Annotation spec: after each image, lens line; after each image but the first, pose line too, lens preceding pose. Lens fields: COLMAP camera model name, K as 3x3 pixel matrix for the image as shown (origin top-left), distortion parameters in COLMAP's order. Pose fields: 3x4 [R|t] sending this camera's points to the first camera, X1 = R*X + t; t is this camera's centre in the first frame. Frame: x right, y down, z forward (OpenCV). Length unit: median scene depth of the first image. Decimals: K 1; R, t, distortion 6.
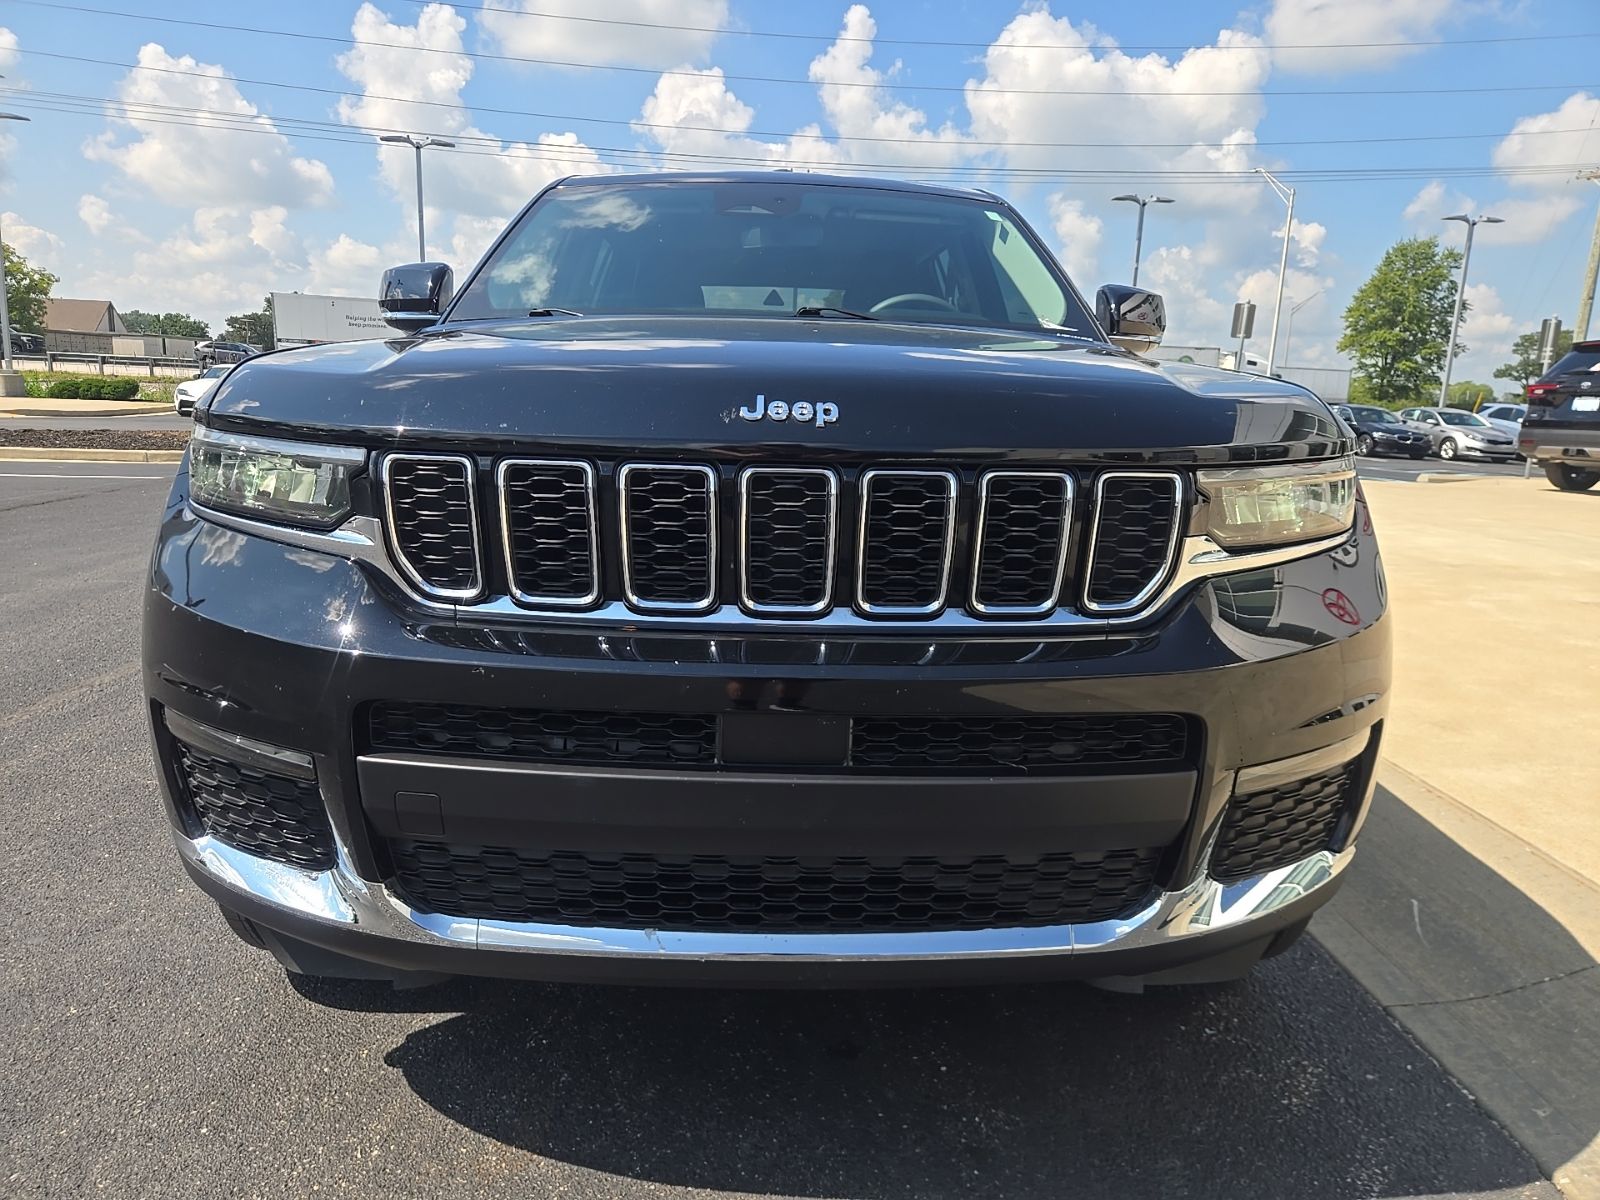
lens RADIAL K [[1067.2, 0, 796.4], [0, 1067.2, 615.3], [0, 0, 1]] dist [0.067002, -0.051650]
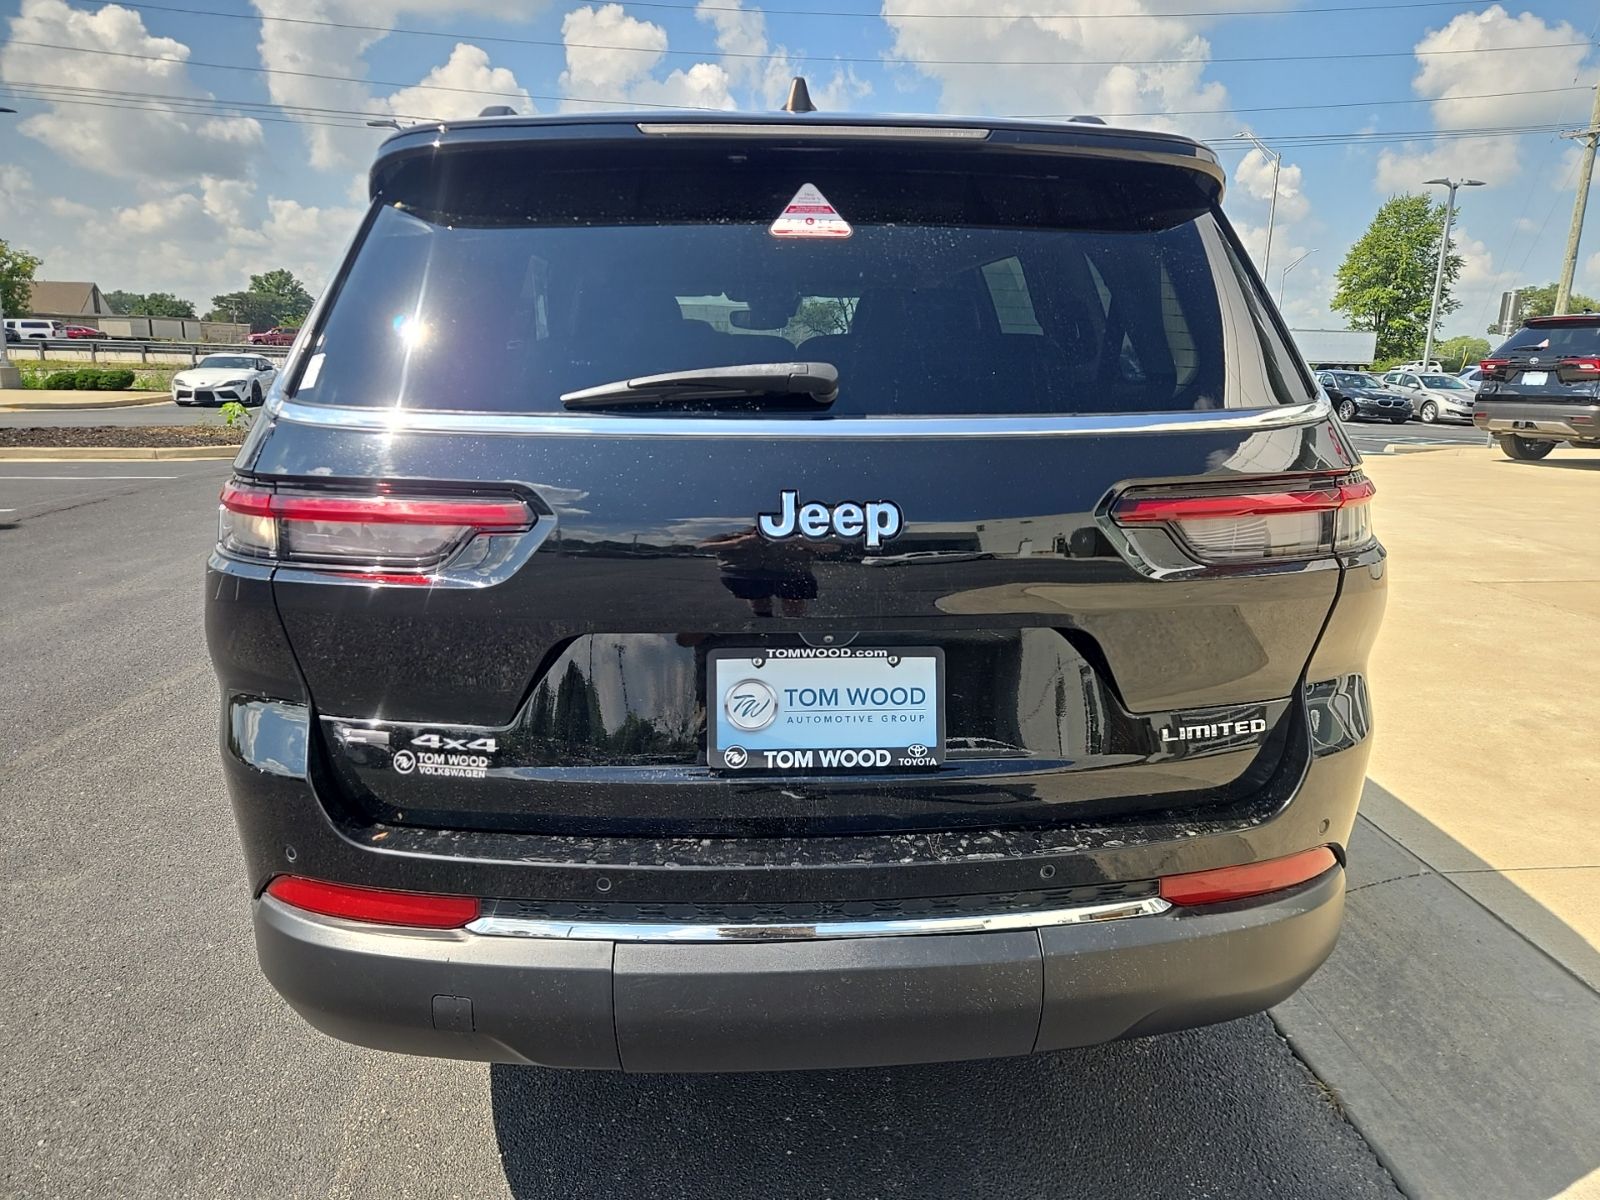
lens RADIAL K [[1067.2, 0, 810.5], [0, 1067.2, 624.4], [0, 0, 1]] dist [0.067002, -0.051650]
pose [[0.999723, -0.019762, 0.012771, 0.019092], [0.019276, 0.999125, 0.037121, -0.020031], [-0.013494, -0.036865, 0.999229, -0.097165]]
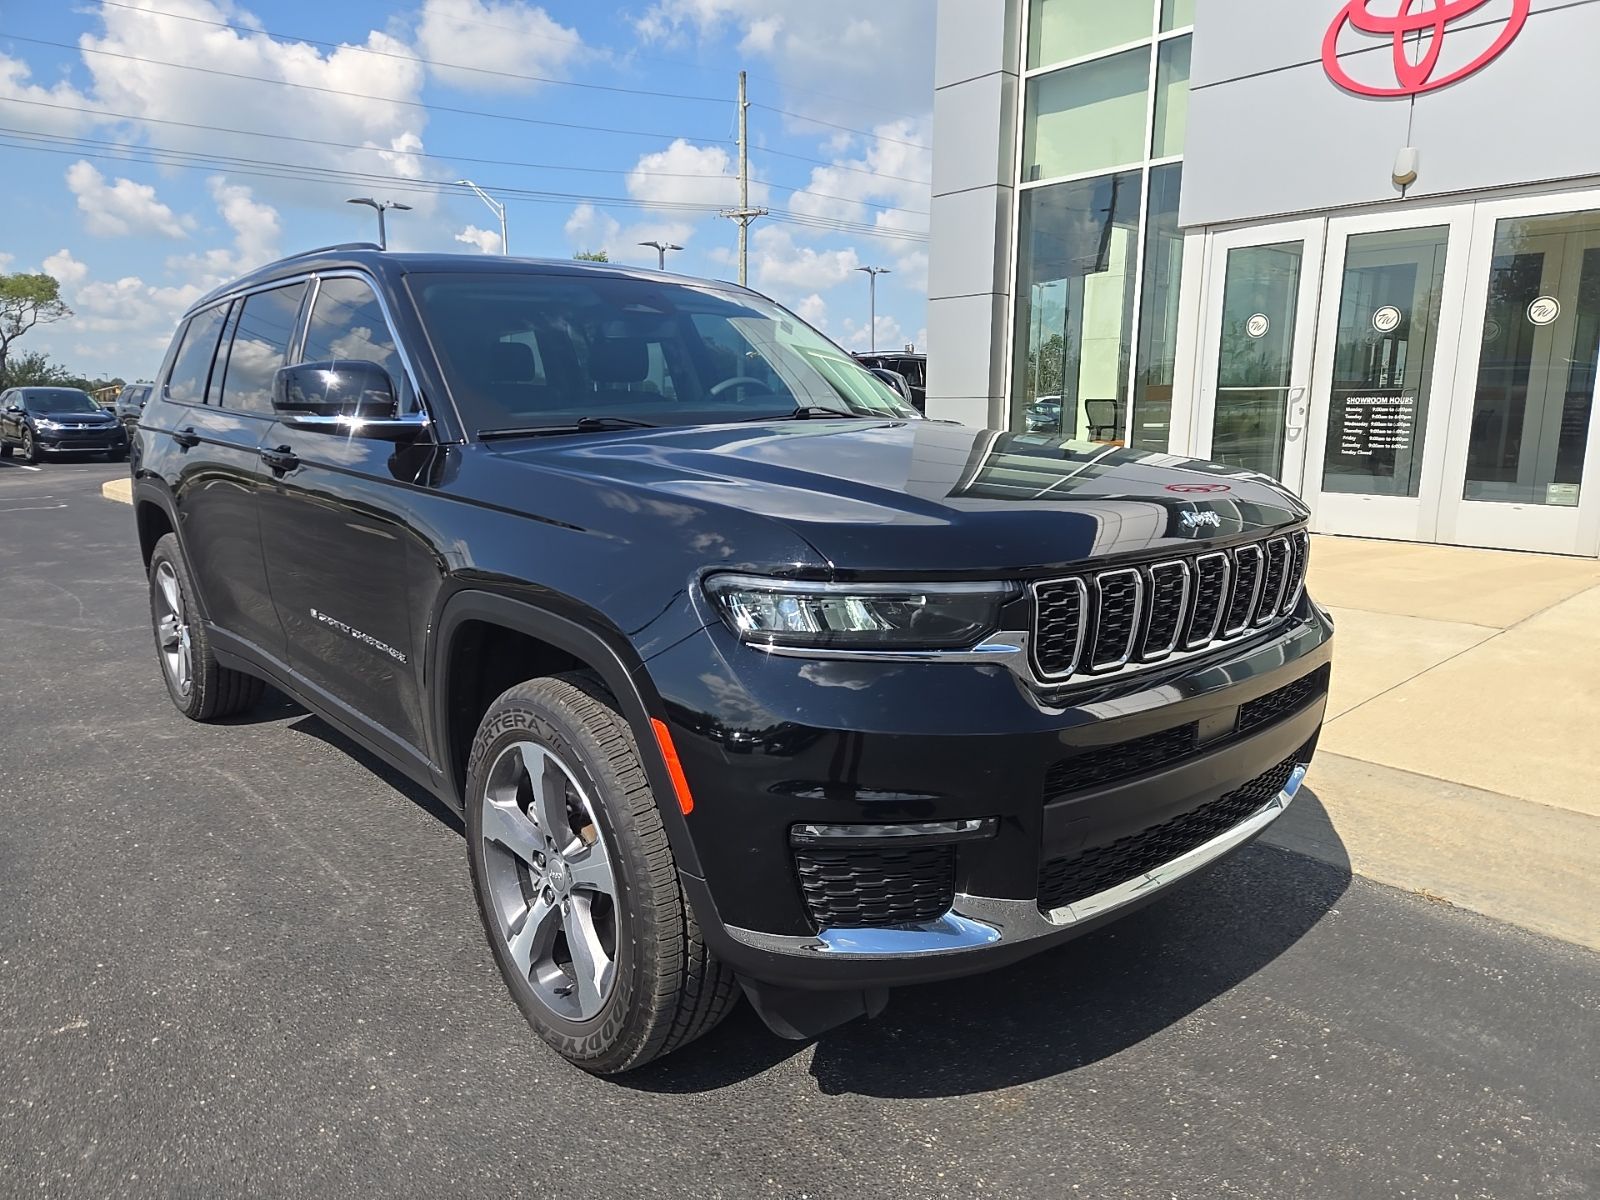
lens RADIAL K [[1067.2, 0, 791.5], [0, 1067.2, 602.4], [0, 0, 1]] dist [0.067002, -0.051650]
pose [[0.776888, -0.150481, 0.611392, -0.287503], [0.156015, 0.986746, 0.044620, -0.045877], [-0.610003, 0.060722, 0.790069, 0.021850]]
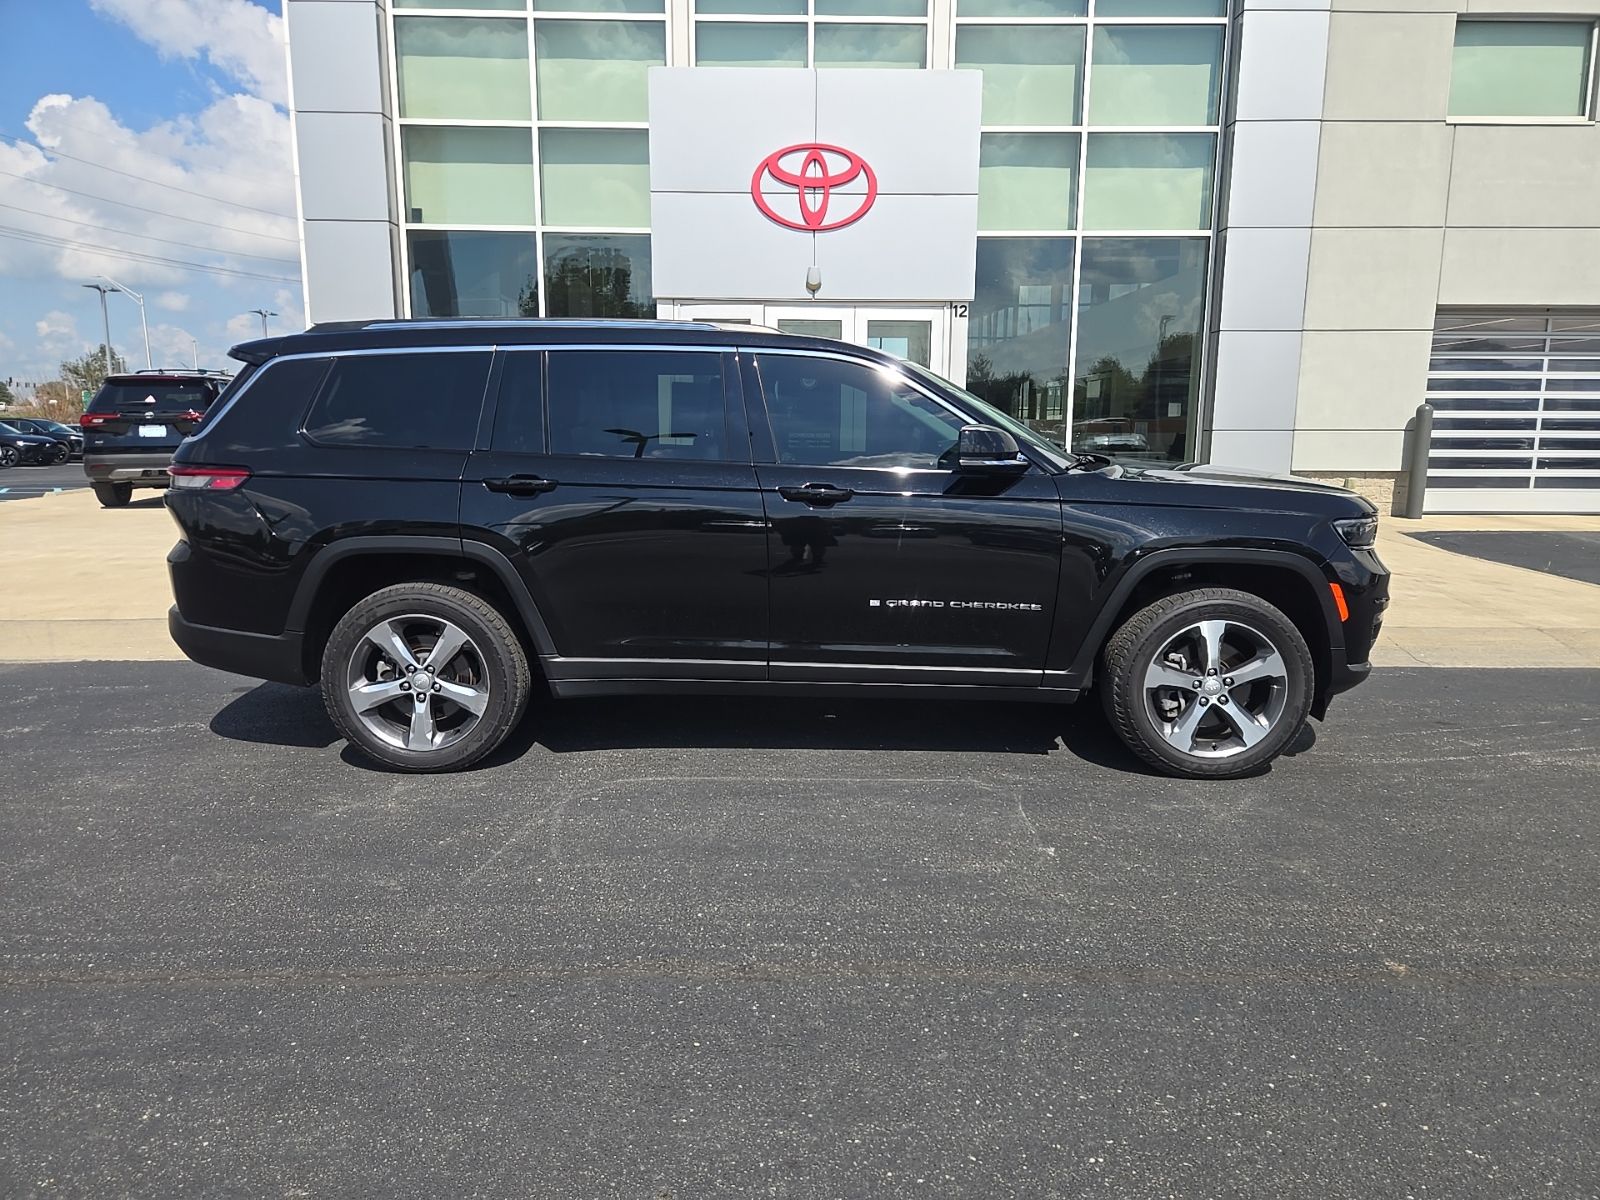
lens RADIAL K [[1067.2, 0, 797.2], [0, 1067.2, 606.2], [0, 0, 1]] dist [0.067002, -0.051650]
pose [[0.045675, -0.200796, 0.978568, -0.835440], [0.201861, 0.961237, 0.187818, -0.191959], [-0.978349, 0.188956, 0.084437, 0.551653]]
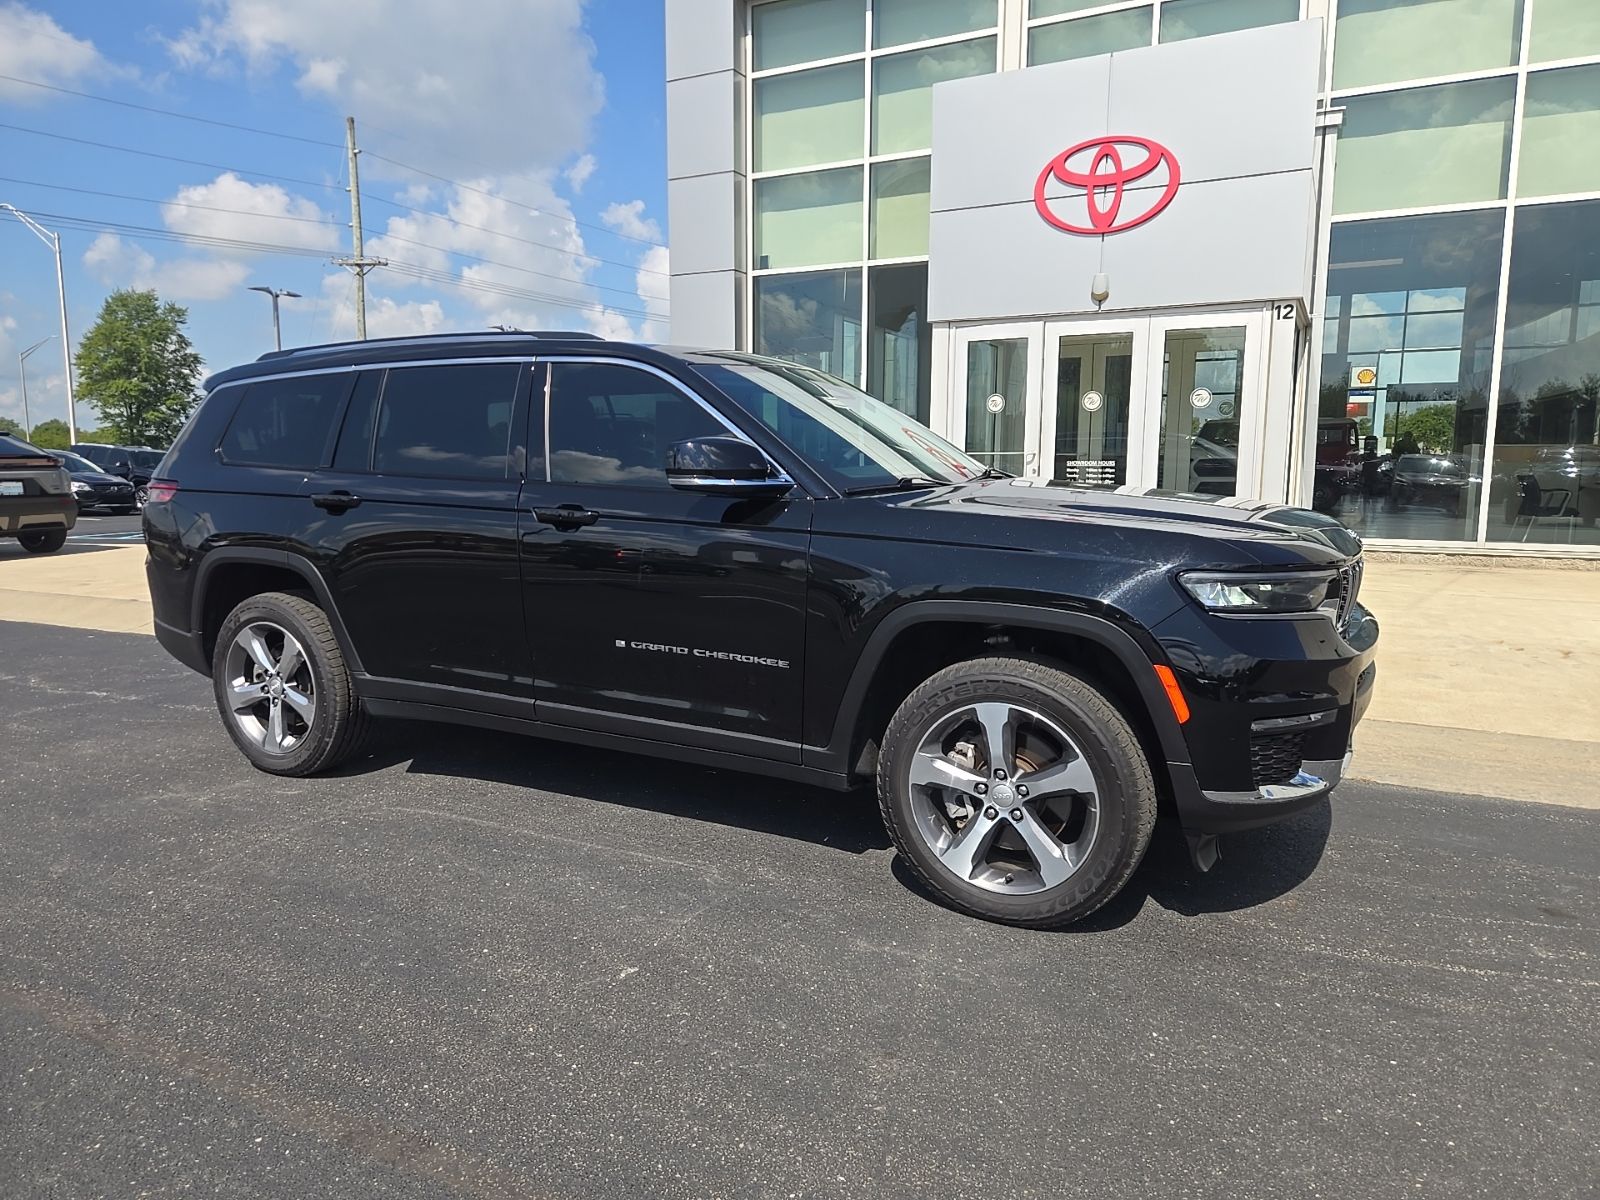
lens RADIAL K [[1067.2, 0, 792.2], [0, 1067.2, 602.8], [0, 0, 1]] dist [0.067002, -0.051650]
pose [[0.503036, -0.148797, 0.851360, -0.611328], [0.194311, 0.979320, 0.056350, -0.090503], [-0.842139, 0.137082, 0.521546, 0.162826]]
